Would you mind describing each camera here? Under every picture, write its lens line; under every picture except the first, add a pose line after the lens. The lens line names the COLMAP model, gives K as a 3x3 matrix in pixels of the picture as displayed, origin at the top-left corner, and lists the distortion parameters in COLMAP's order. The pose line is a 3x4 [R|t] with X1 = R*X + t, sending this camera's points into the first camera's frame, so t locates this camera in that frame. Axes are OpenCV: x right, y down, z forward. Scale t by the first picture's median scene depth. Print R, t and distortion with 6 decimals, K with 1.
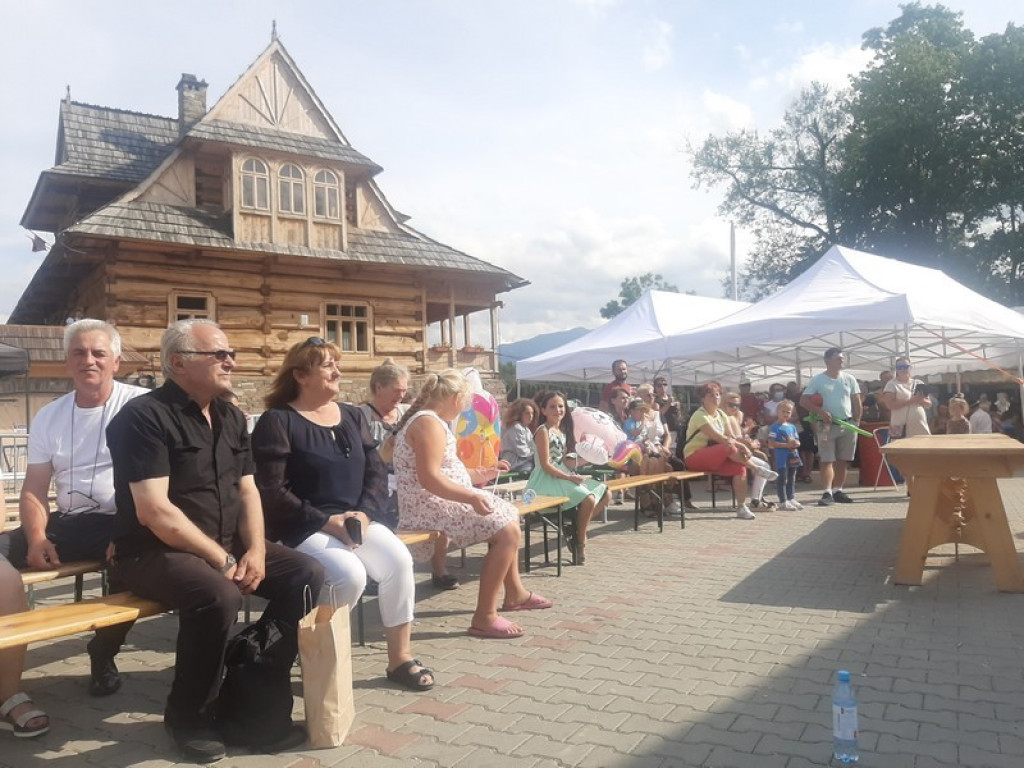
lens RADIAL K [[800.0, 0, 523.1], [0, 800.0, 387.9], [0, 0, 1]] dist [0.022273, -0.079499]
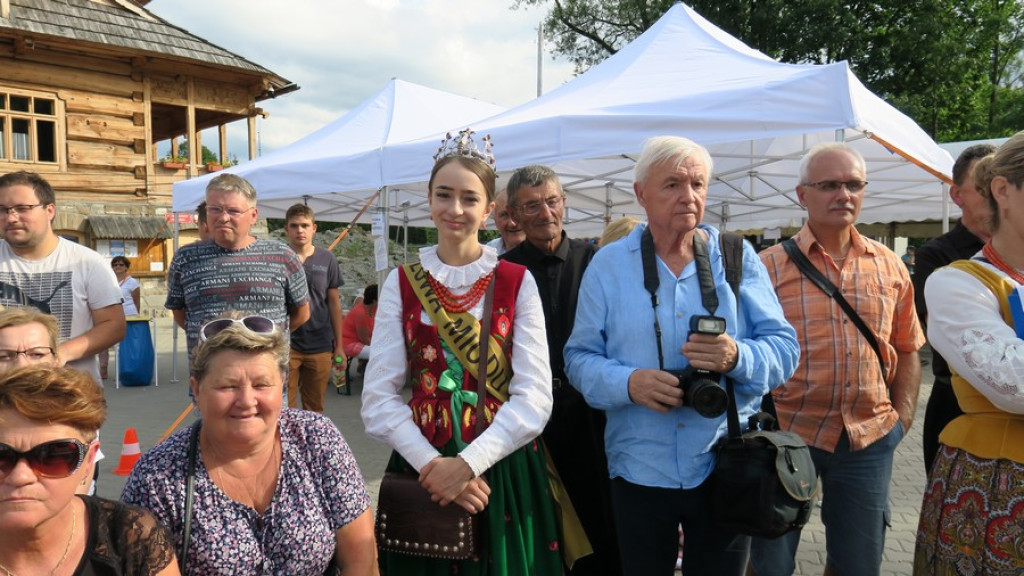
lens RADIAL K [[711.7, 0, 520.7], [0, 711.7, 287.0], [0, 0, 1]] dist [-0.020078, 0.016919]
pose [[0.977989, 0.019433, 0.207749, 0.091094], [-0.040458, 0.994419, 0.097440, -0.011943], [-0.204696, -0.103701, 0.973317, 0.264297]]
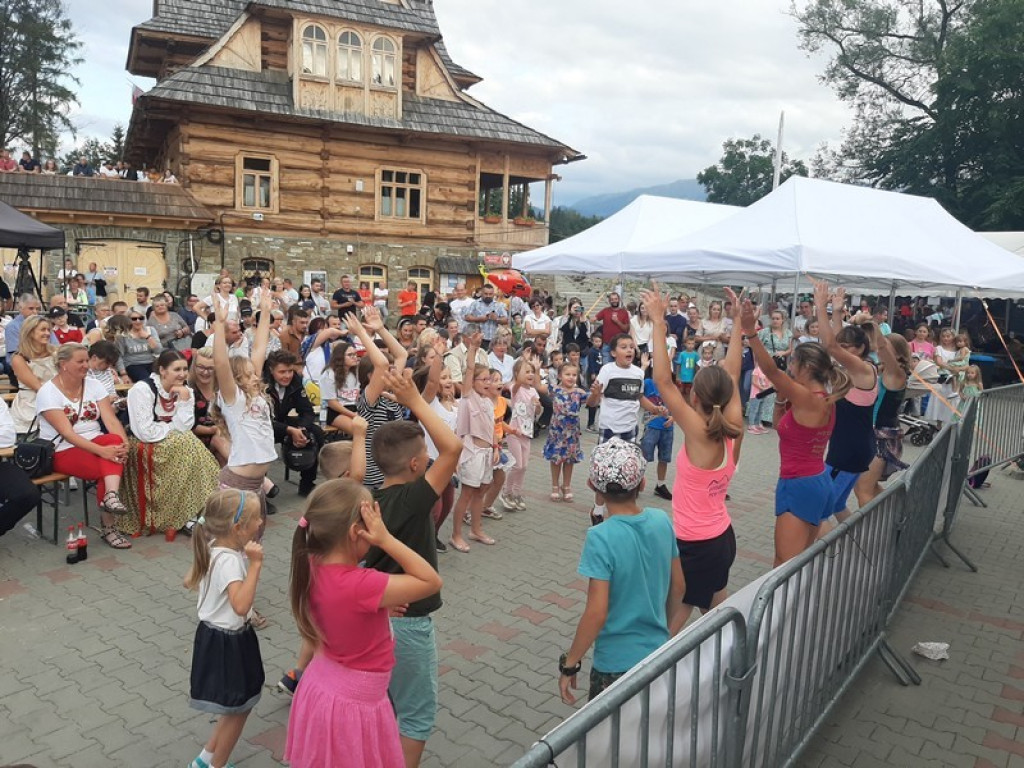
lens RADIAL K [[800.0, 0, 526.0], [0, 800.0, 388.7], [0, 0, 1]] dist [0.022273, -0.079499]
pose [[0.984459, 0.104372, -0.141231, 0.117912], [-0.074756, 0.976782, 0.200771, -0.048036], [0.158907, -0.187093, 0.969404, -0.048824]]
